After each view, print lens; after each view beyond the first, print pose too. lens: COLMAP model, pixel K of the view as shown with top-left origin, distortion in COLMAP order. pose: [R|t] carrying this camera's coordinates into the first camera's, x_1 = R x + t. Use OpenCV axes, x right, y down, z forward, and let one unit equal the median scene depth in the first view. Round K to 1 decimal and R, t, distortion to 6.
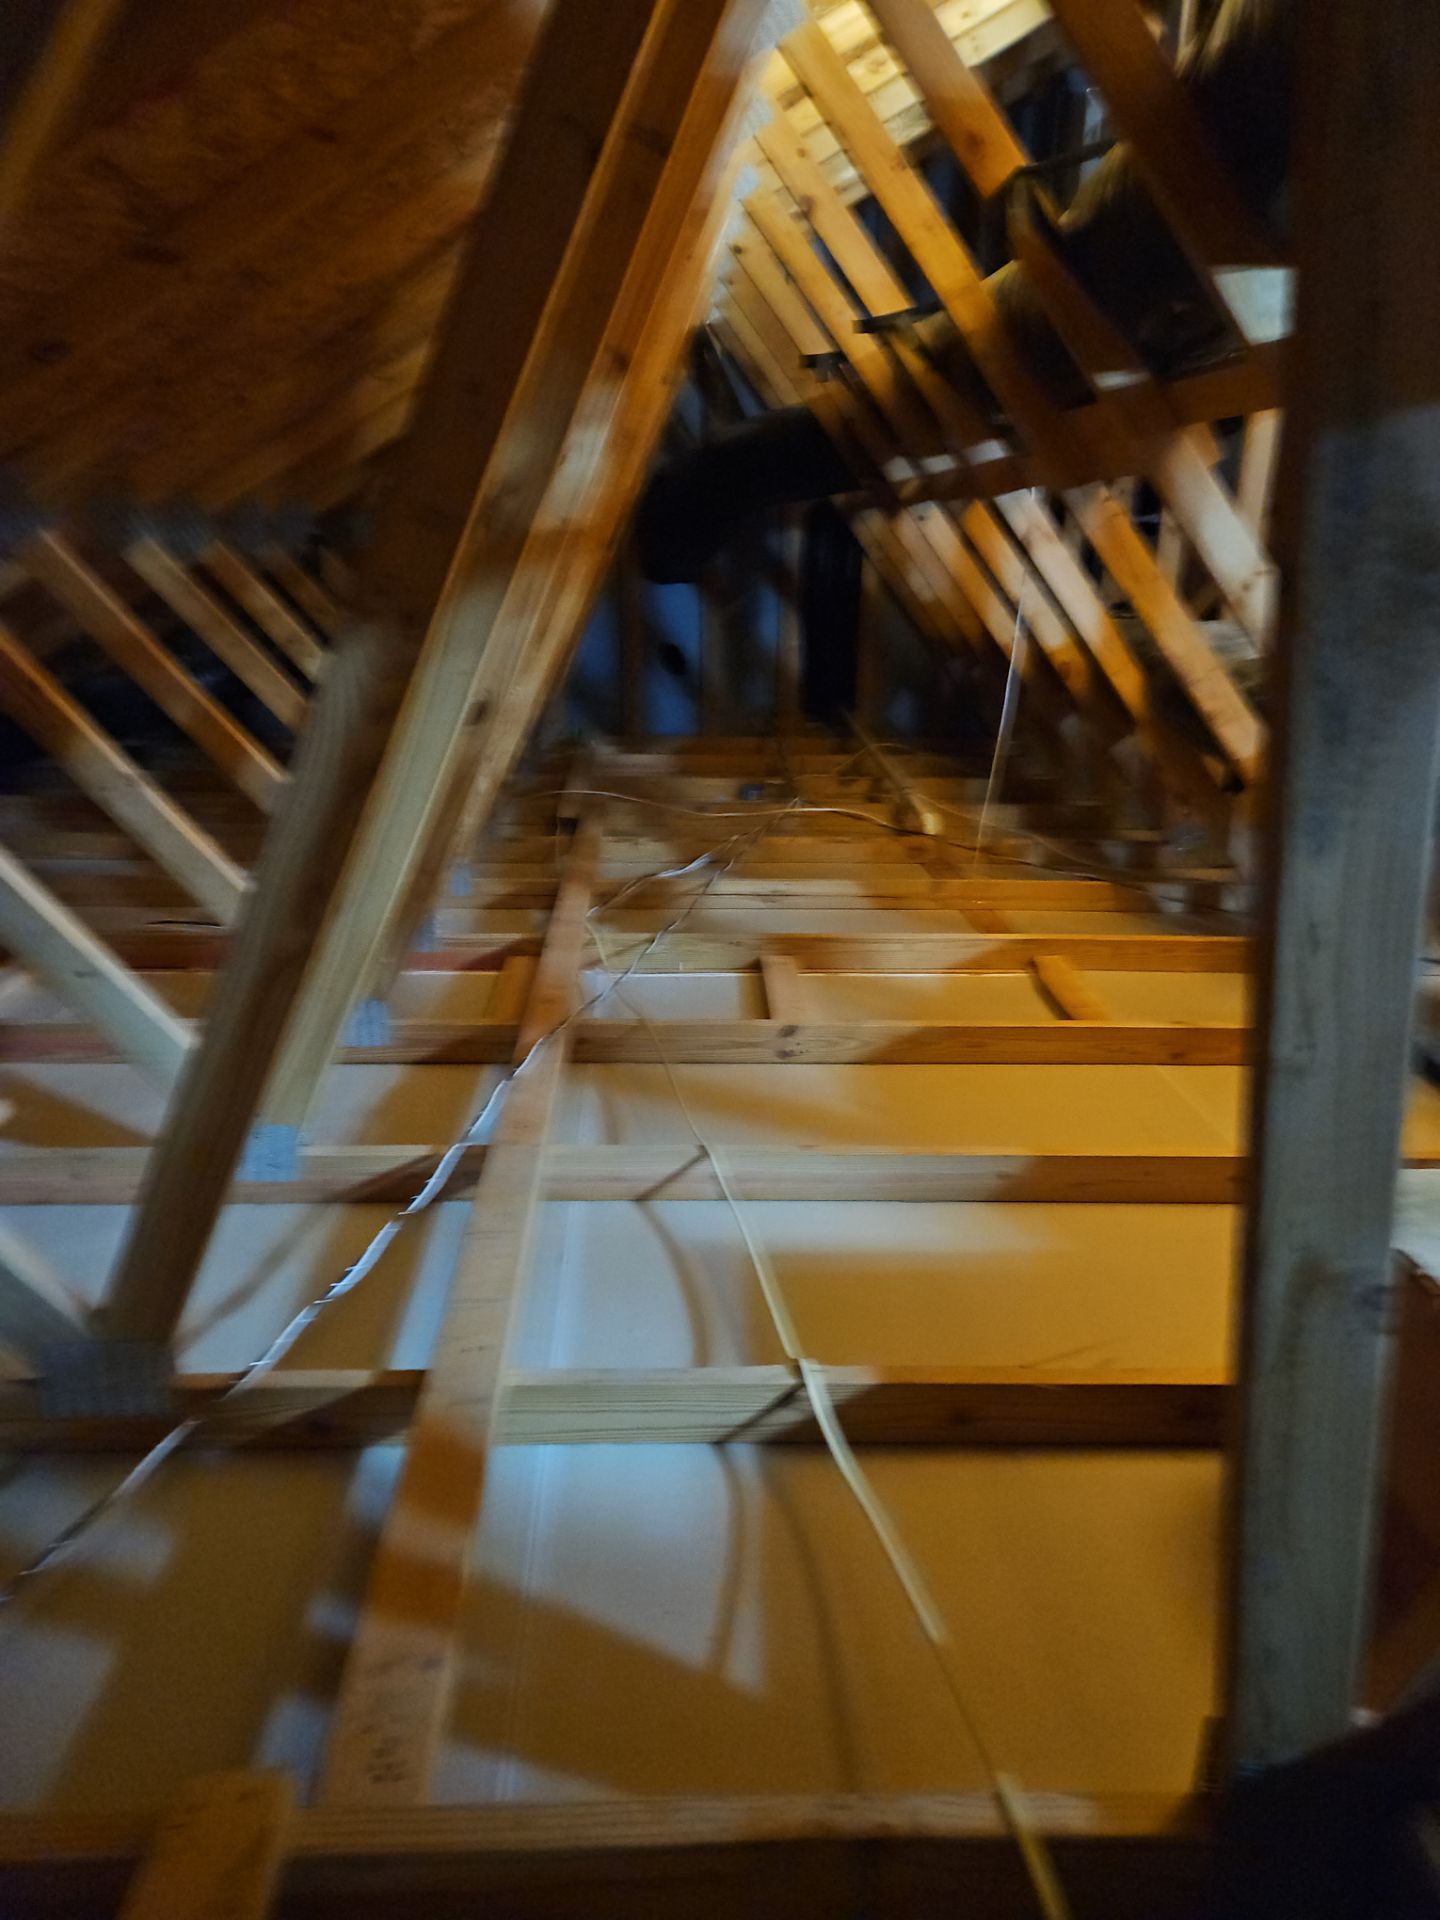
lens RADIAL K [[1269.5, 0, 736.3], [0, 1269.5, 962.3], [0, 0, 1]] dist [0.081890, -0.073105]
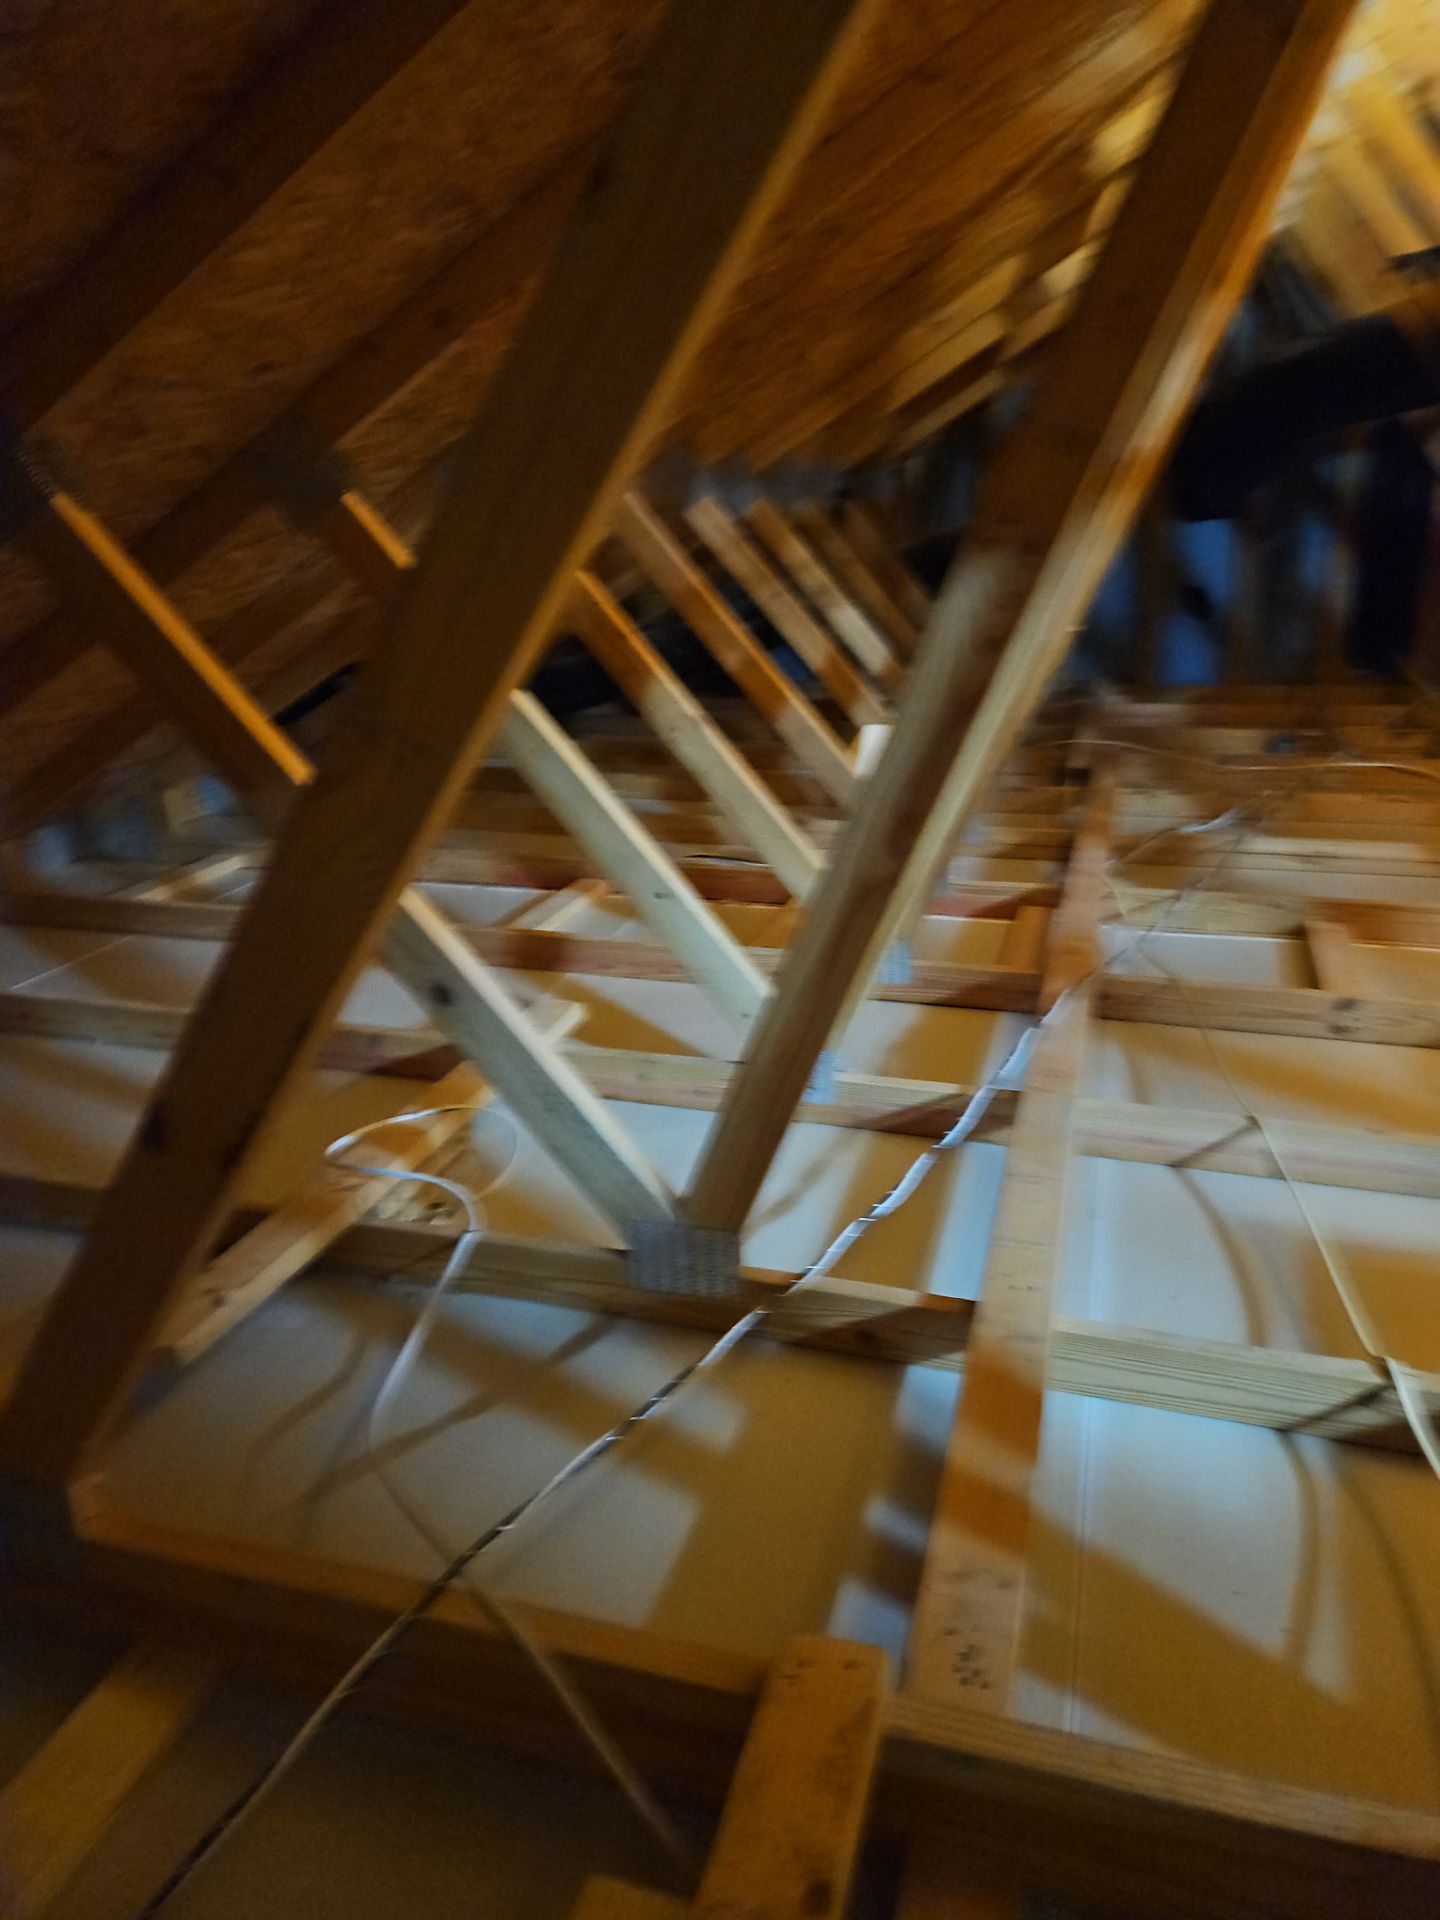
lens RADIAL K [[1269.5, 0, 736.3], [0, 1269.5, 962.3], [0, 0, 1]] dist [0.081890, -0.073105]
pose [[0.946932, 0.073756, -0.312857, -0.099873], [-0.064351, 0.997113, 0.040296, 0.017623], [0.314926, -0.018025, 0.948945, -0.013000]]
